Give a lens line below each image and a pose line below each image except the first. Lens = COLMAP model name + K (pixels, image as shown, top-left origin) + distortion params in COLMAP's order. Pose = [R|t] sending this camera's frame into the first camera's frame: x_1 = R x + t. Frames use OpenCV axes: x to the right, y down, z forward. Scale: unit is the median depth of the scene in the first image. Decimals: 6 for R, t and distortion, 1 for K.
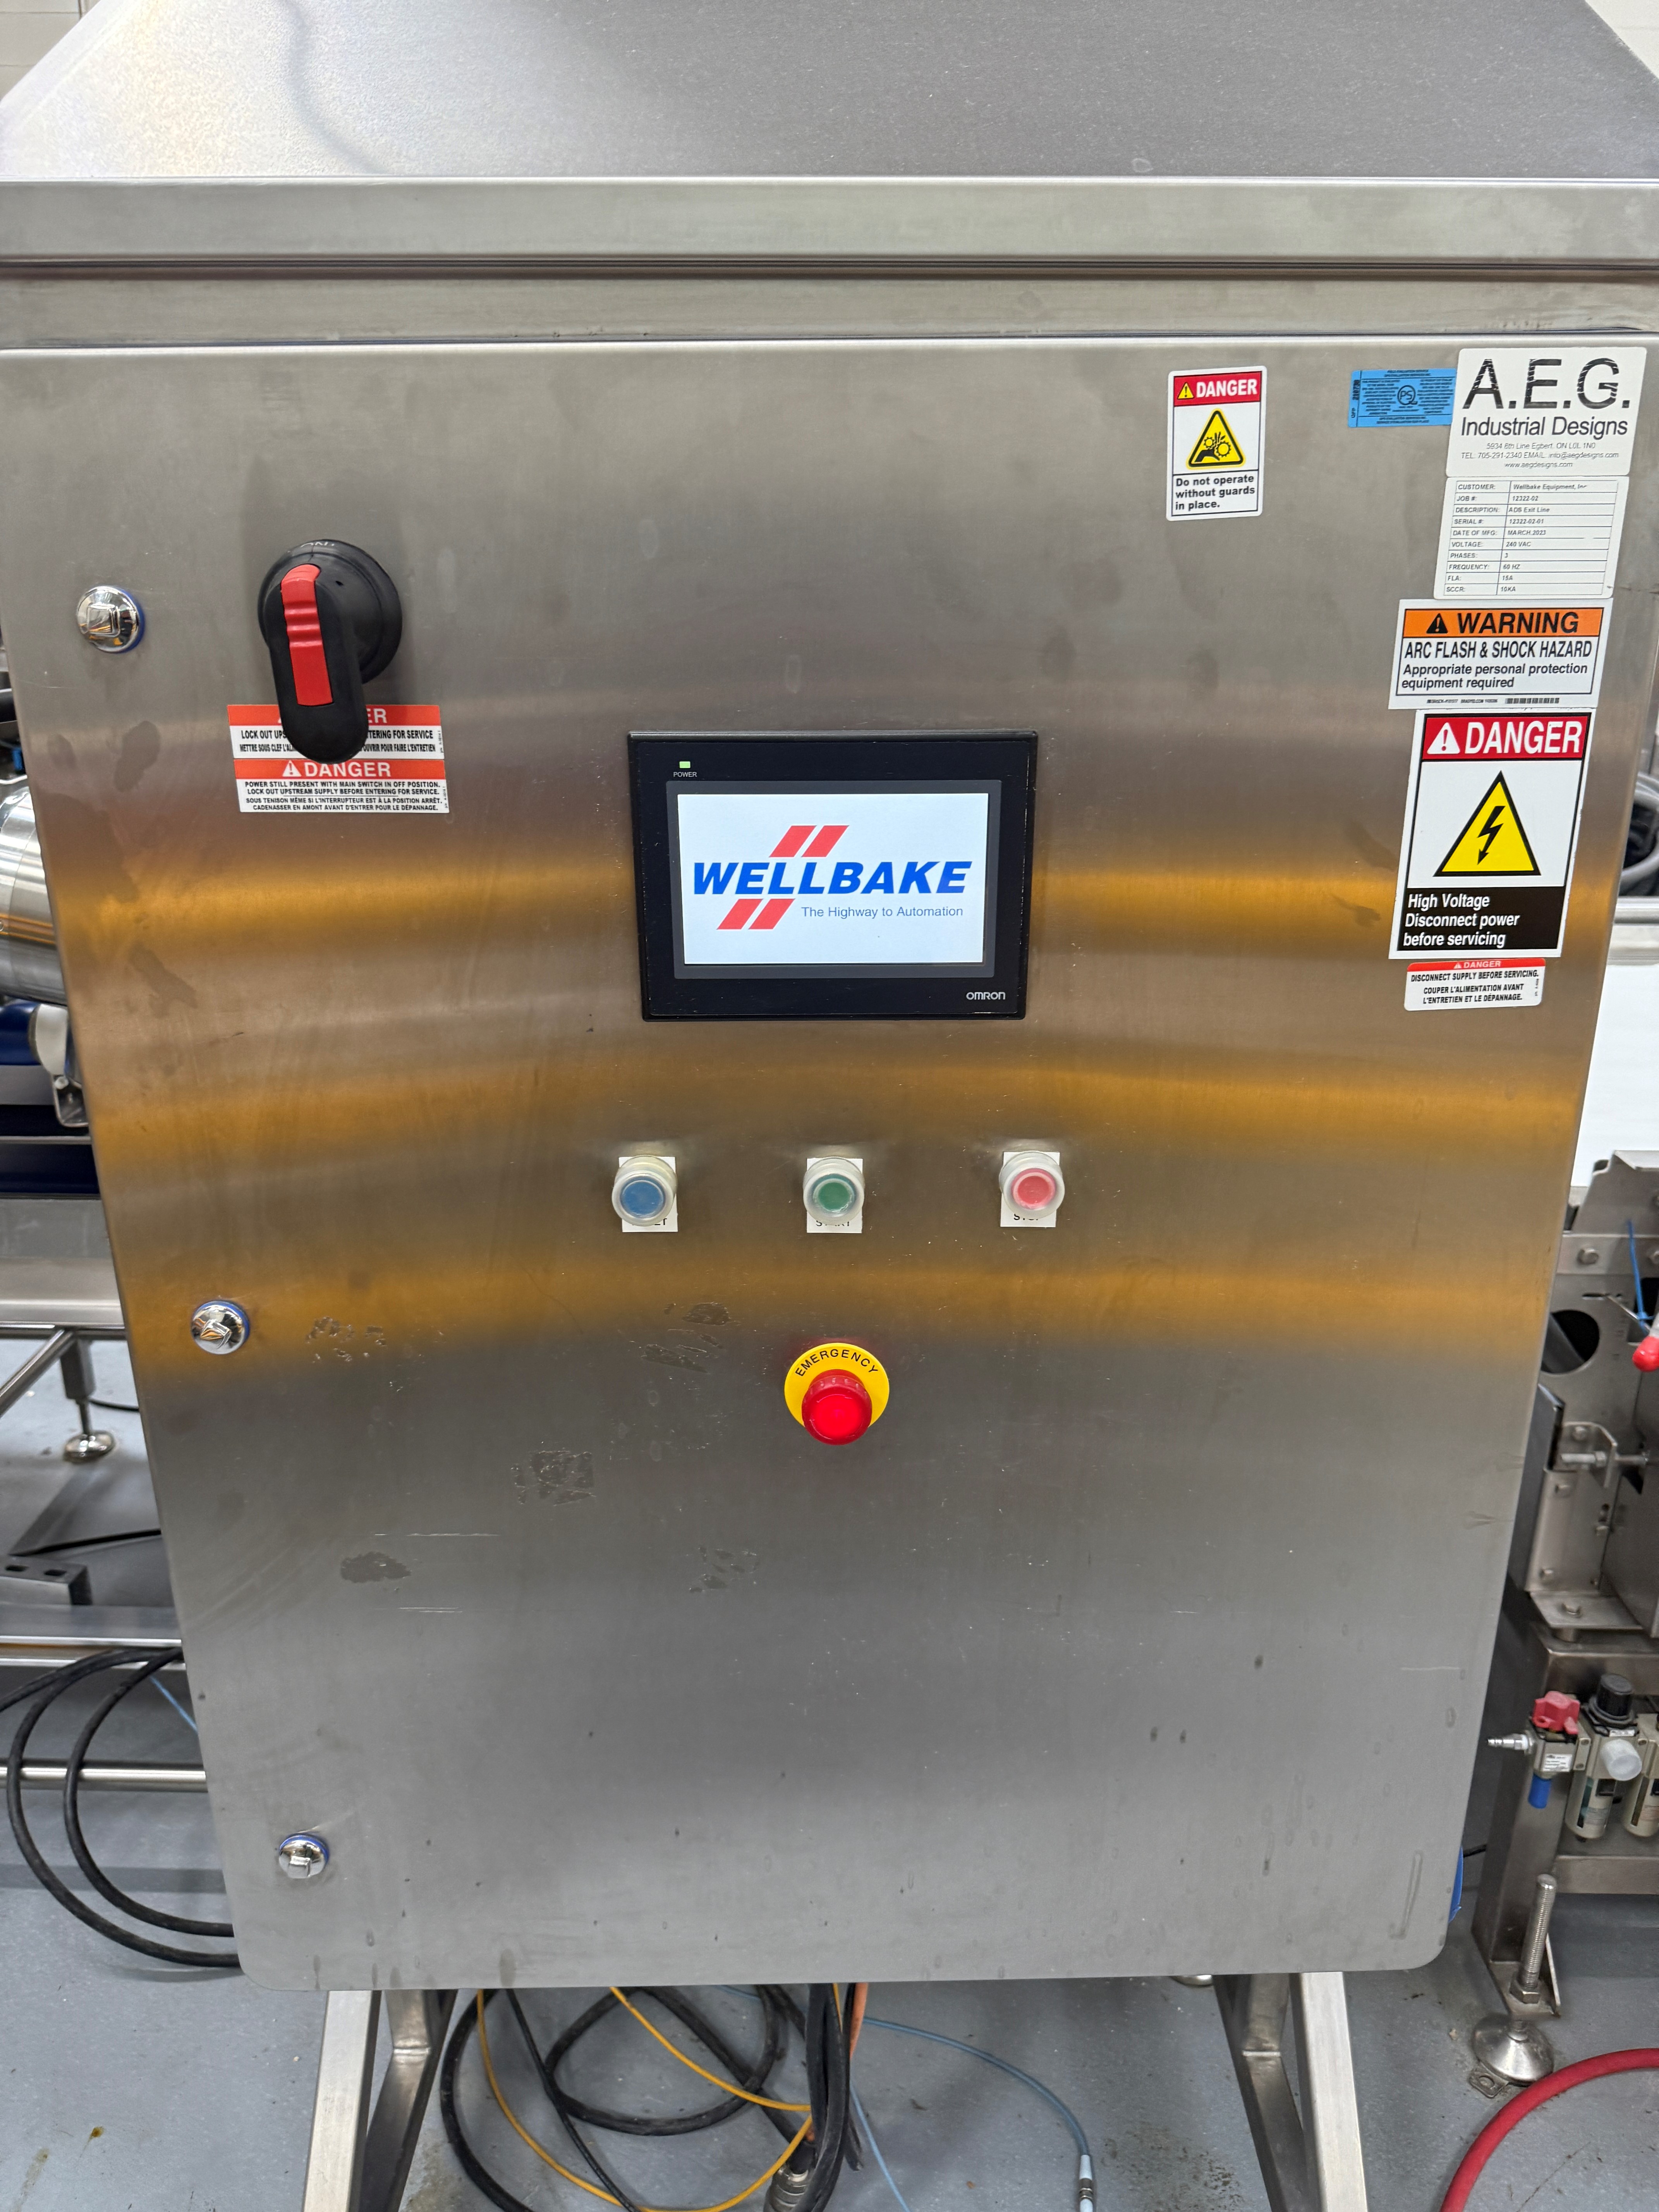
lens RADIAL K [[1554.0, 0, 834.4], [0, 1554.0, 1112.2], [0, 0, 1]] dist [0.089285, -0.137353]
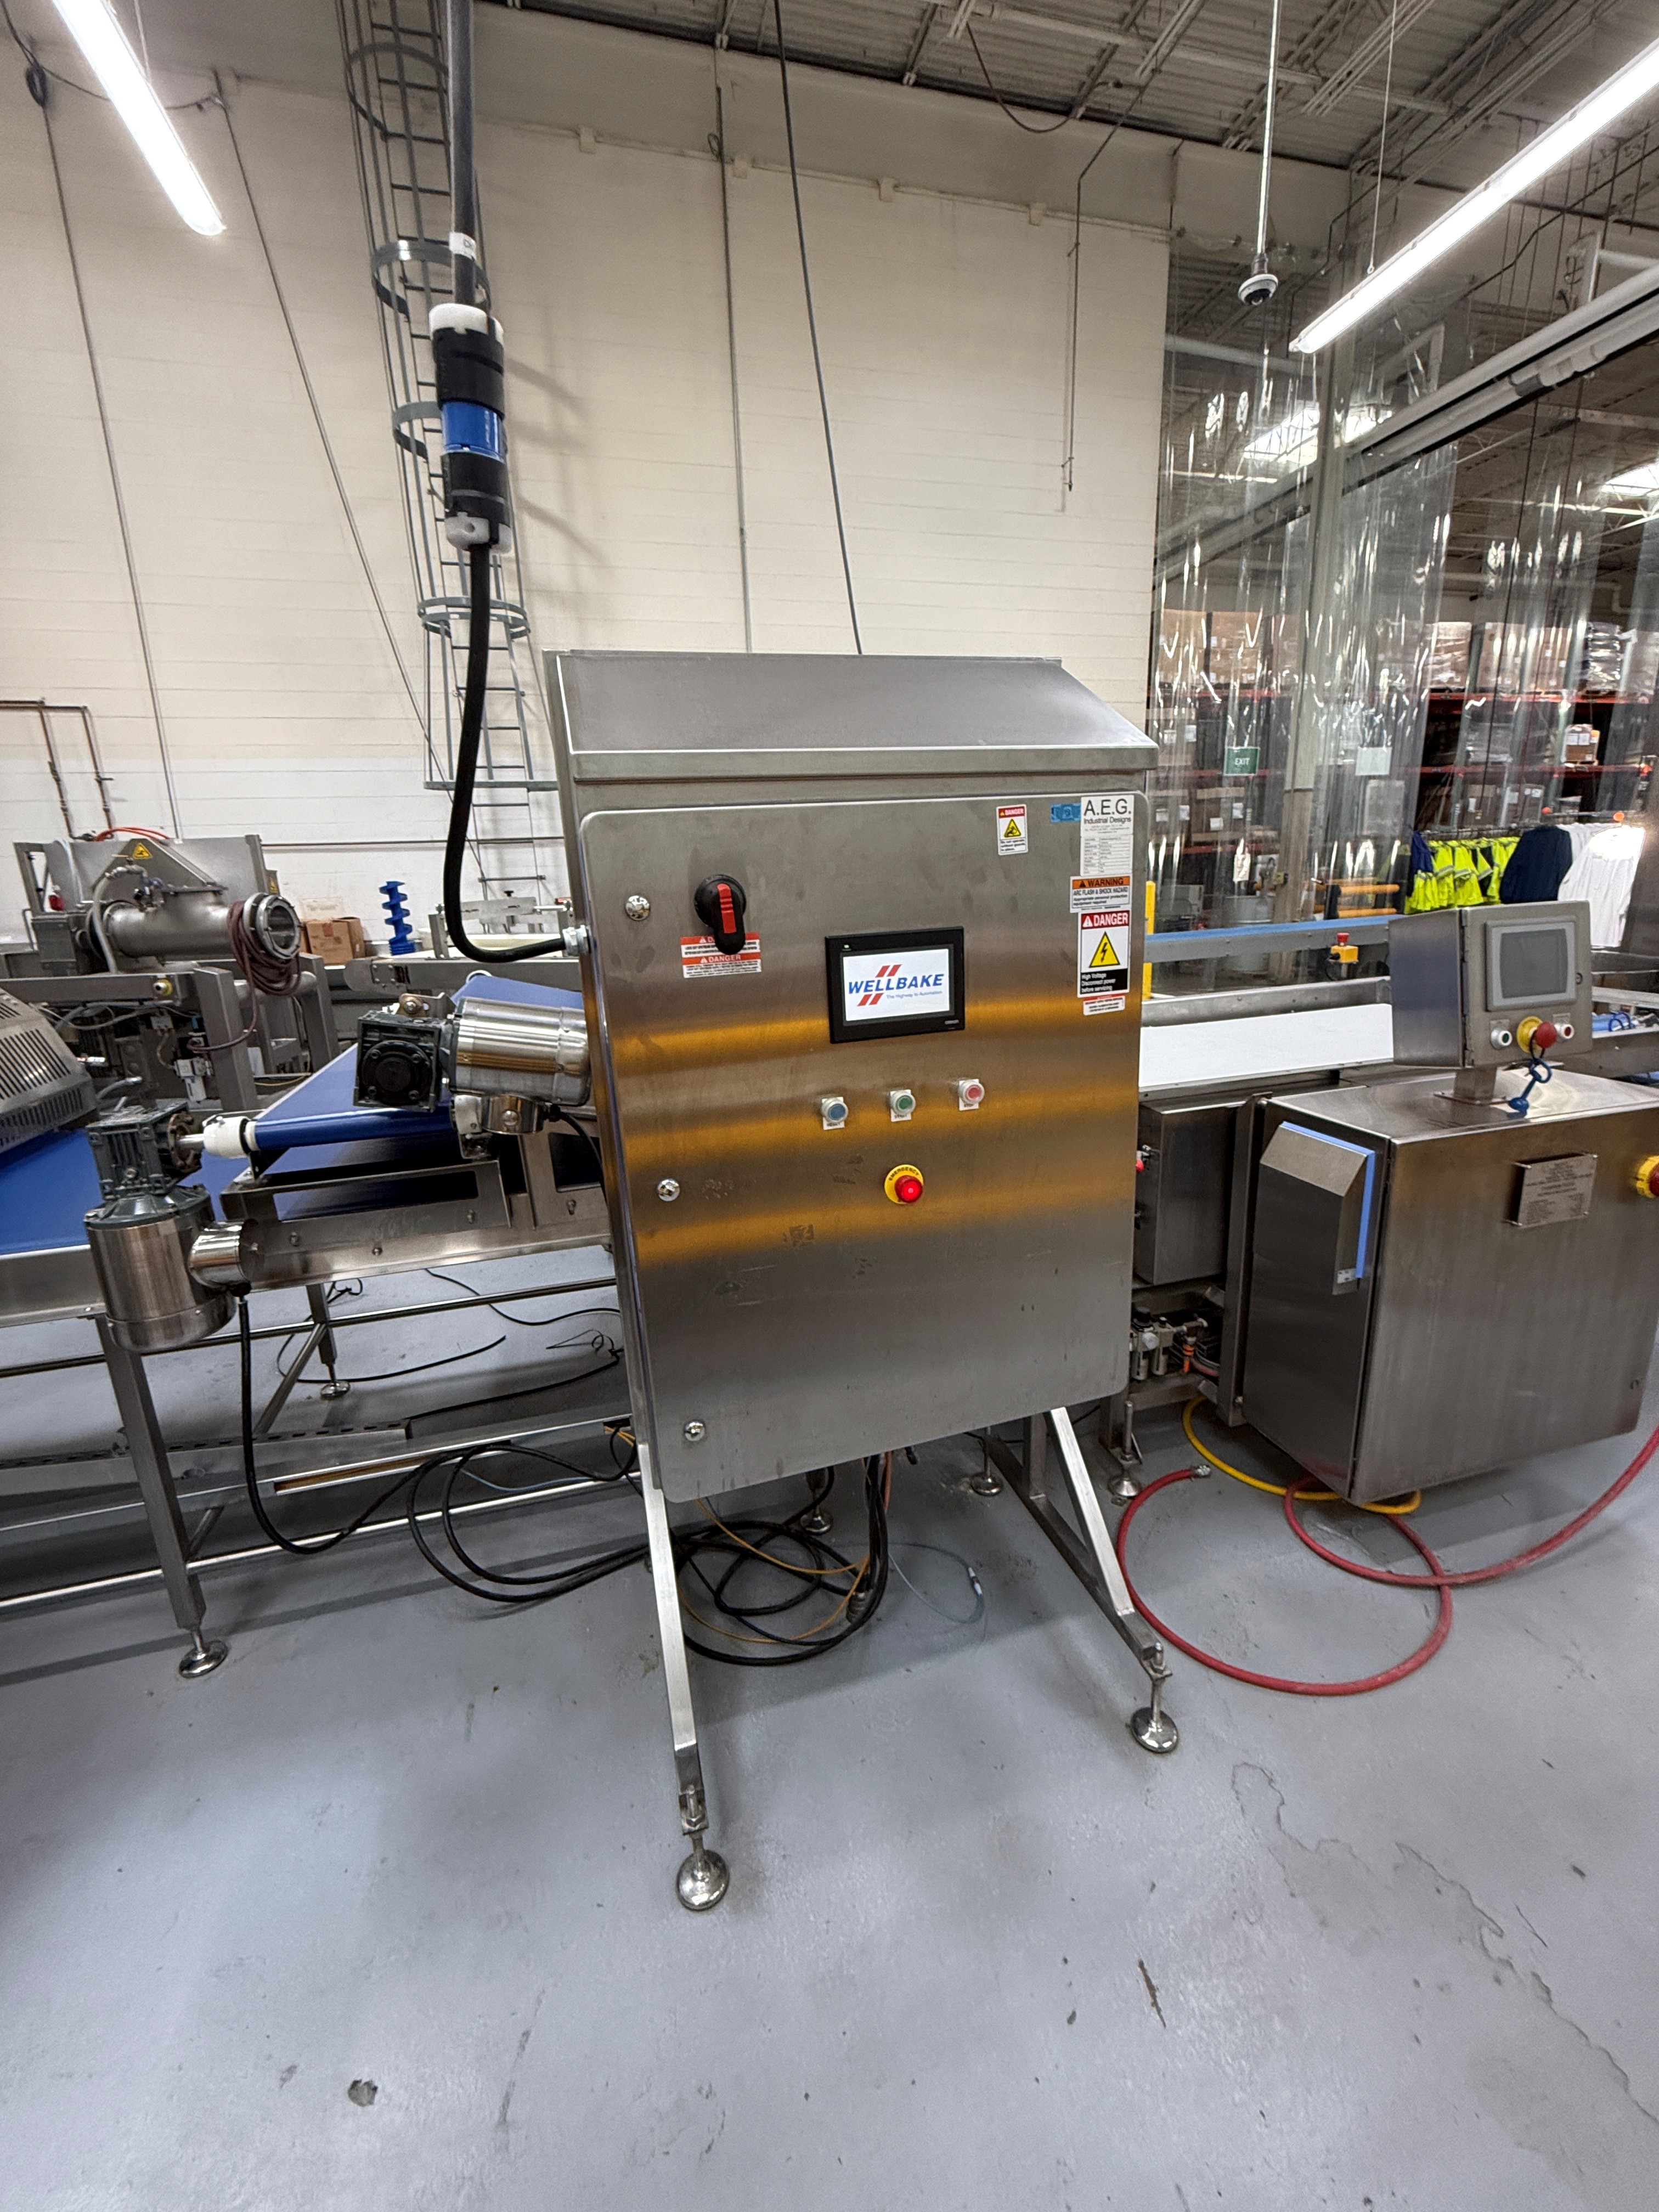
lens RADIAL K [[881.4, 0, 832.7], [0, 881.4, 1098.9], [0, 0, 1]] dist [-0.000115, 0.000161]
pose [[0.958803, -0.114622, 0.259920, -0.535972], [0.139267, 0.987145, -0.078416, 0.154841], [-0.247590, 0.111384, 0.962441, -0.440051]]
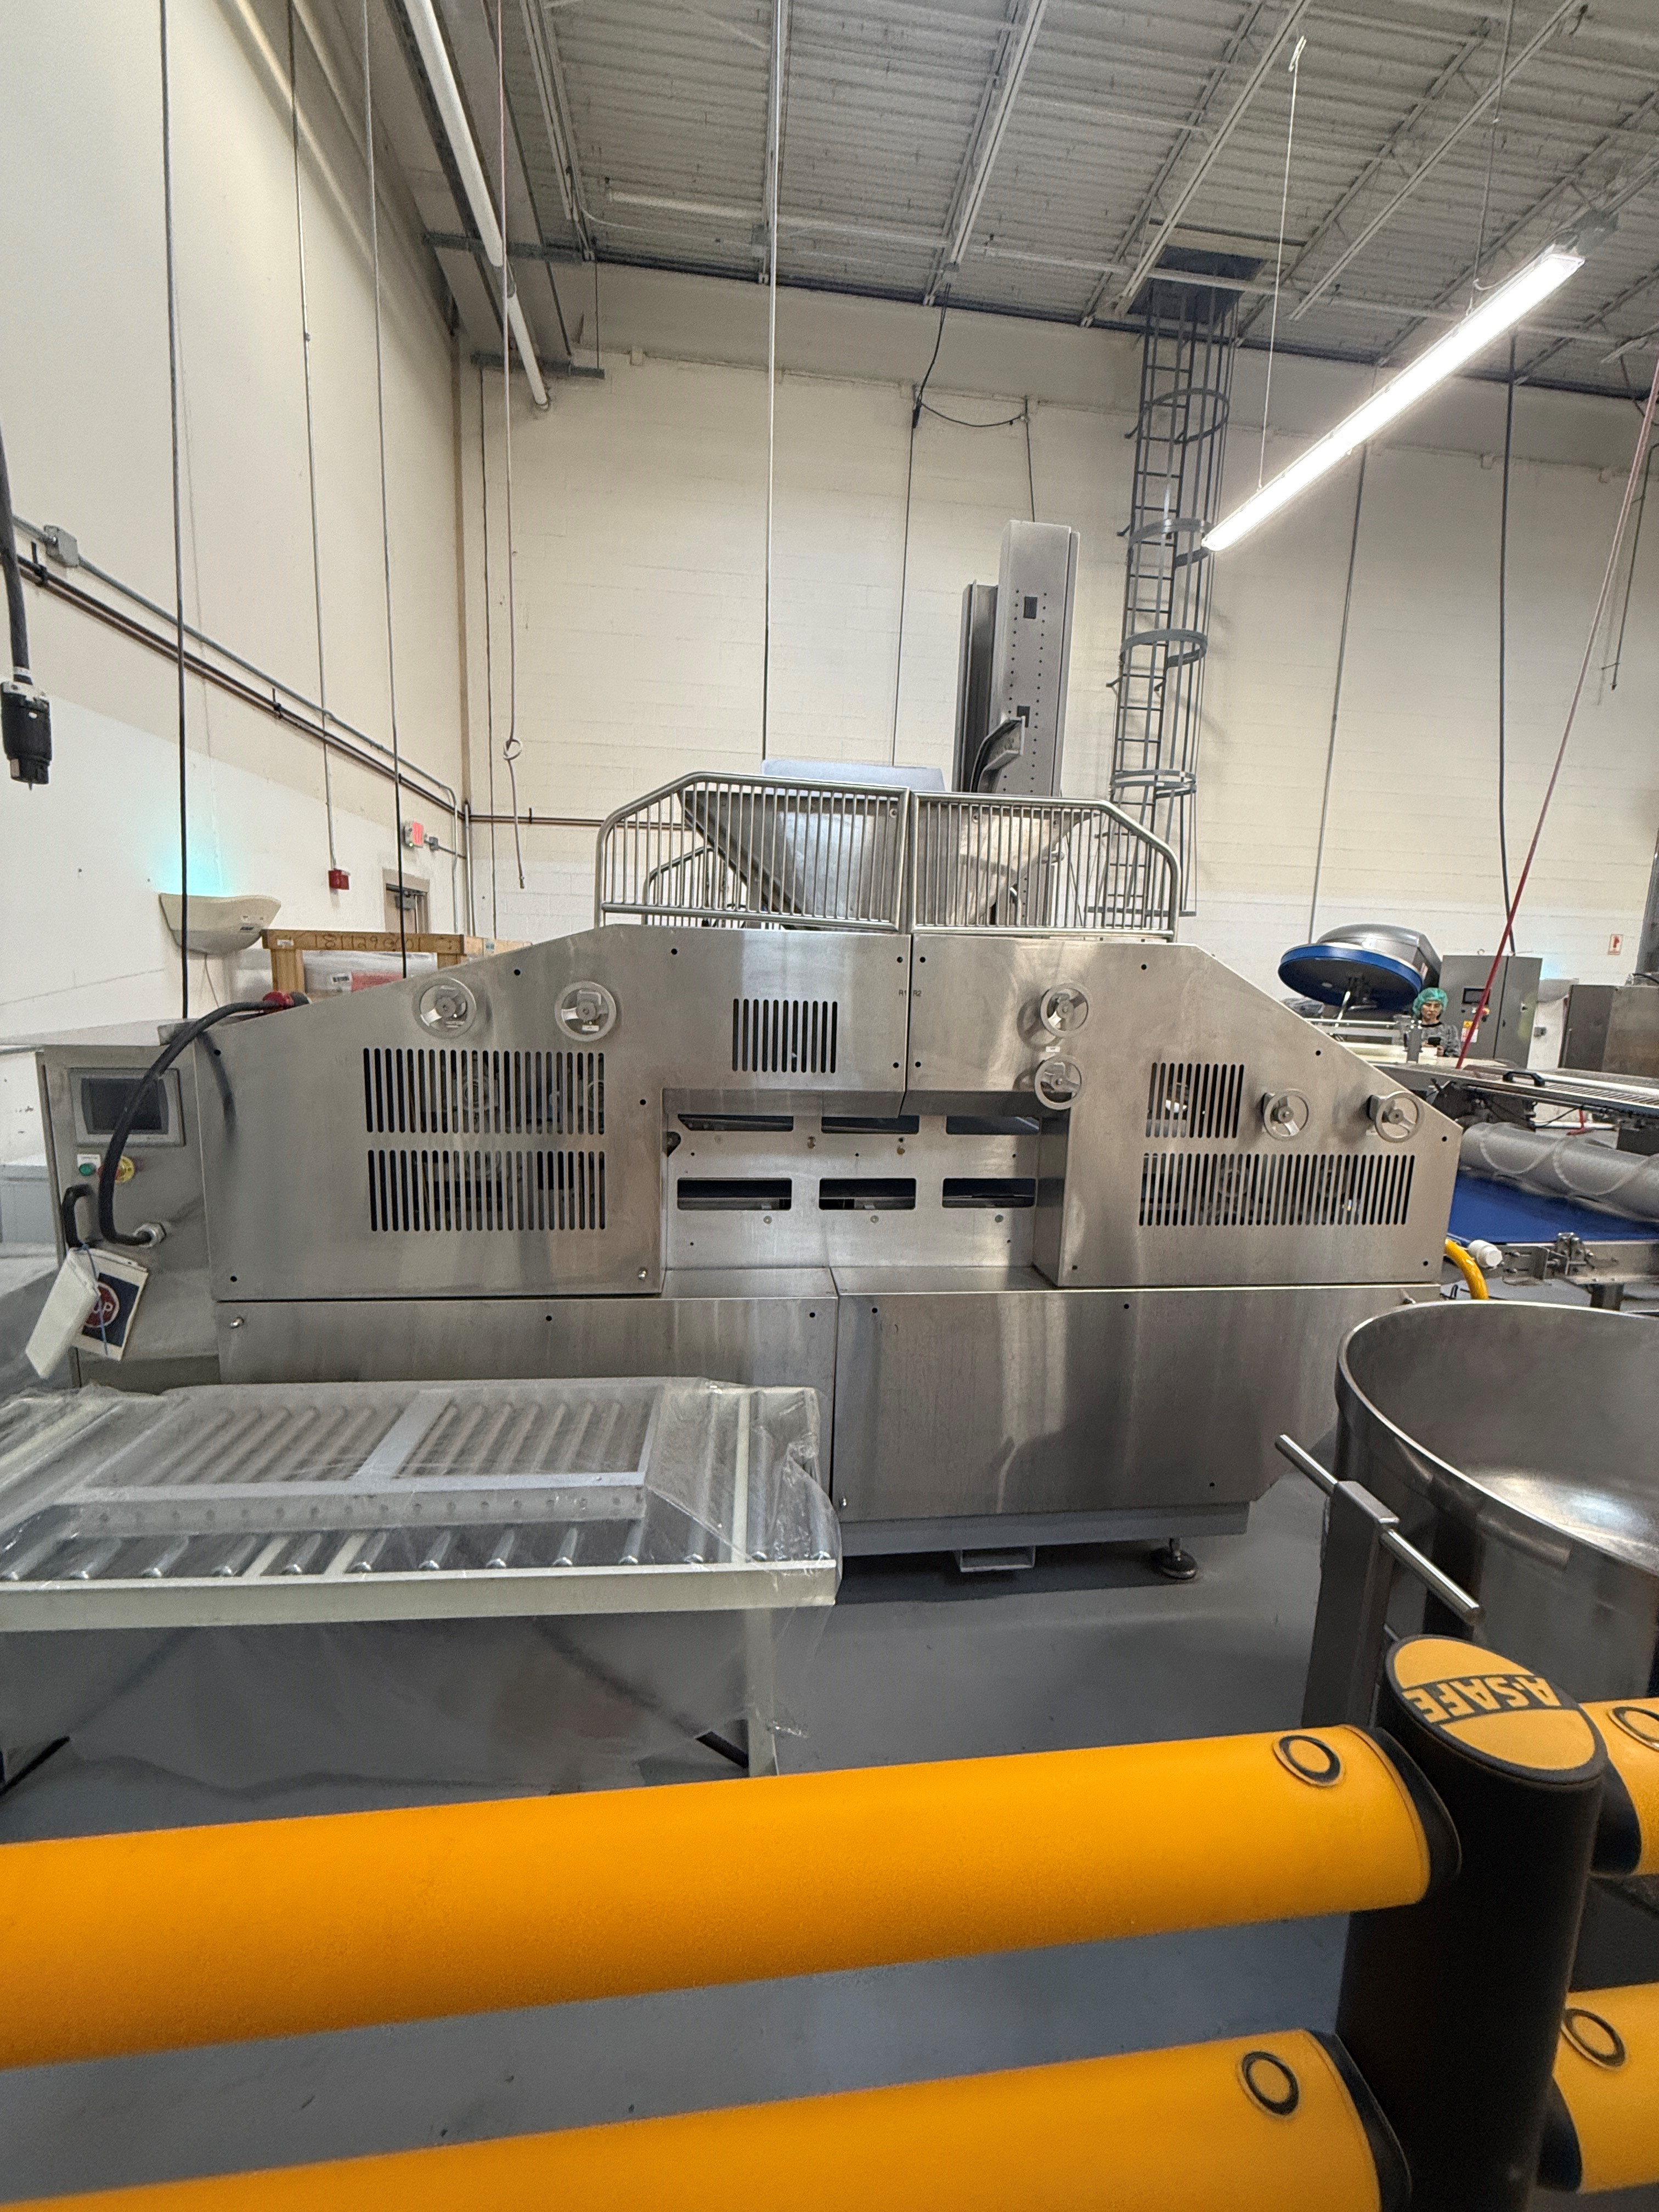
lens RADIAL K [[881.4, 0, 832.7], [0, 881.4, 1098.9], [0, 0, 1]] dist [-0.000115, 0.000161]
pose [[0.989056, -0.003135, 0.147504, -6.653156], [0.031368, 0.981385, -0.189474, 0.078788], [-0.144165, 0.192027, 0.970743, -0.997101]]
